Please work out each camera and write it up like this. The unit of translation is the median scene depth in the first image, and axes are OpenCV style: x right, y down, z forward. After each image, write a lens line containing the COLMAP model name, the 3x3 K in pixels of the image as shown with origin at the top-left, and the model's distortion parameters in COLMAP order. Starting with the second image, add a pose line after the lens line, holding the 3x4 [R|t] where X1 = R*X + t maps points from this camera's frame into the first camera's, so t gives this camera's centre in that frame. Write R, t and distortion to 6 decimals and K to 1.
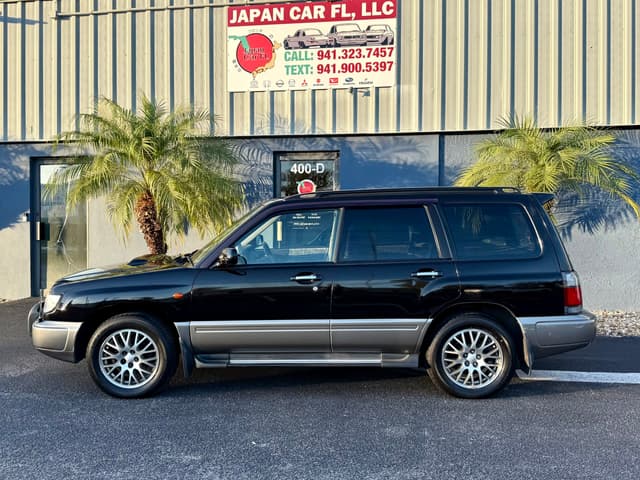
lens RADIAL K [[626.3, 0, 304.3], [0, 626.3, 243.6], [0, 0, 1]] dist [0.165693, -0.366168]
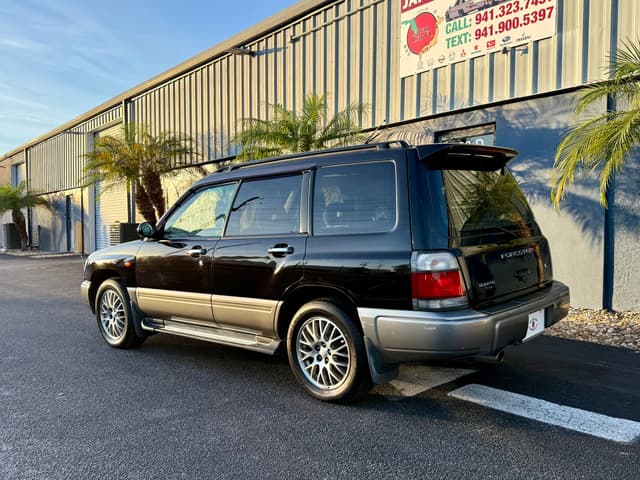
lens RADIAL K [[556.5, 0, 321.3], [0, 556.5, 254.1], [0, 0, 1]] dist [0.103995, -0.184194]
pose [[0.768765, 0.026318, -0.638990, 0.383663], [-0.007849, 0.999466, 0.031721, 0.015150], [0.639484, -0.019370, 0.768561, 0.232752]]
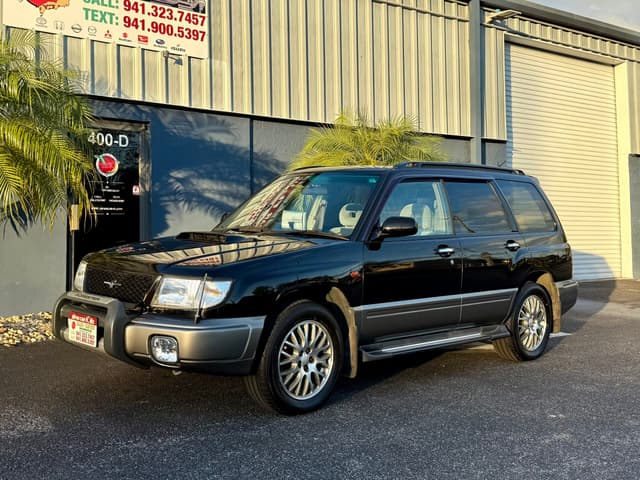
lens RADIAL K [[713.7, 0, 271.9], [0, 713.7, 206.4], [0, 0, 1]] dist [0.145107, -0.318665]
pose [[0.718827, 0.031491, 0.694476, -0.492179], [0.017827, 0.997810, -0.063698, 0.027487], [-0.694961, 0.058168, 0.716691, 0.213219]]
